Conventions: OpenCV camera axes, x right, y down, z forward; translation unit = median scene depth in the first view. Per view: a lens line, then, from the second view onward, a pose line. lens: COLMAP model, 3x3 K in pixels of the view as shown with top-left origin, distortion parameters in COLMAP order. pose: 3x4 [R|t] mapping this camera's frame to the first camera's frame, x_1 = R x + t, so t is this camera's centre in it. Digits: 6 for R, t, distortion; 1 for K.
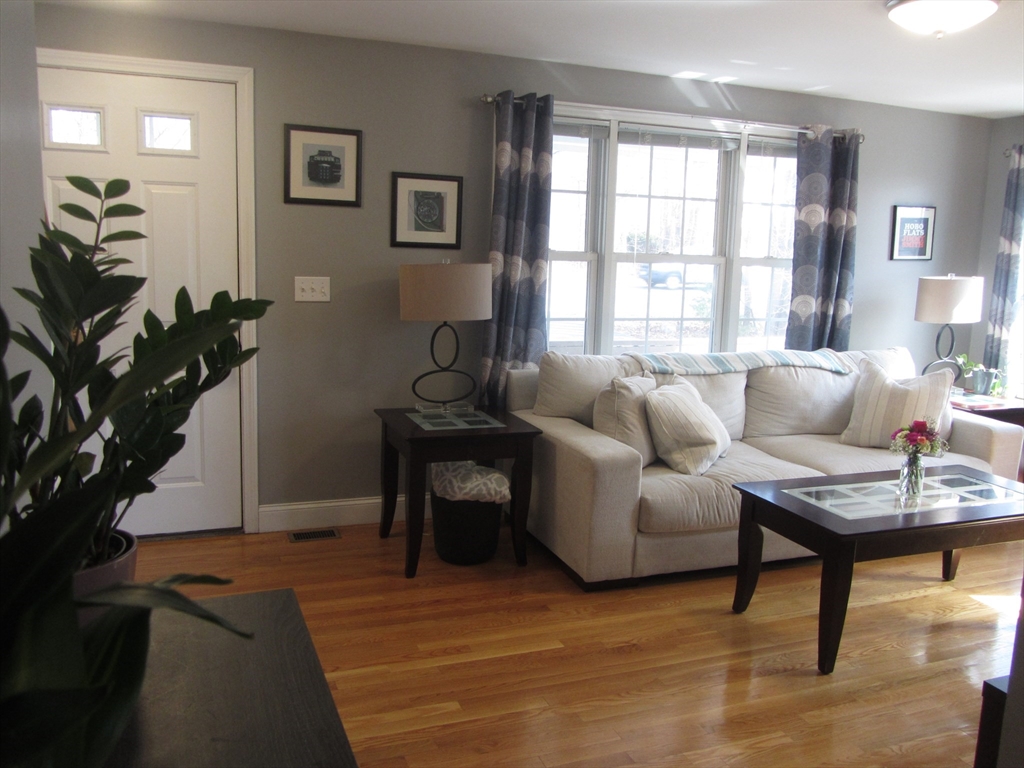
lens RADIAL K [[856.1, 0, 511.1], [0, 856.1, 383.2], [0, 0, 1]] dist [-0.032606, 0.025546]
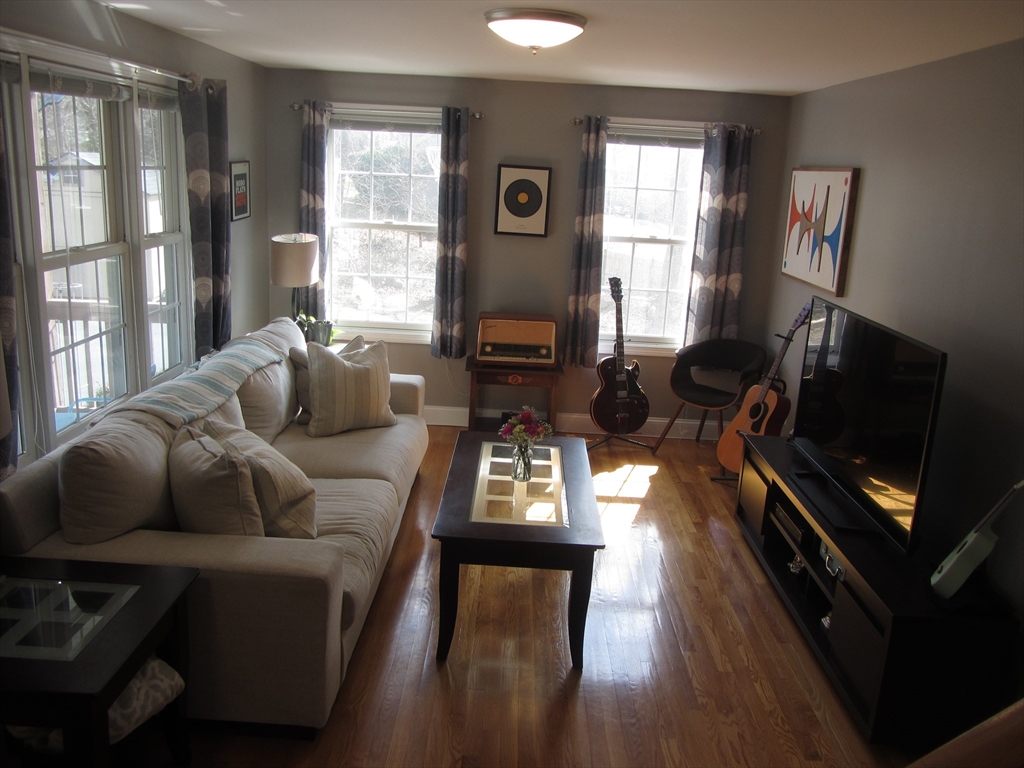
lens RADIAL K [[856.1, 0, 511.1], [0, 856.1, 382.4], [0, 0, 1]] dist [-0.032606, 0.025546]
pose [[0.381244, -0.245070, 0.891400, -0.331807], [0.114994, 0.969306, 0.217307, -0.156384], [-0.917295, 0.019659, 0.397723, 0.396610]]
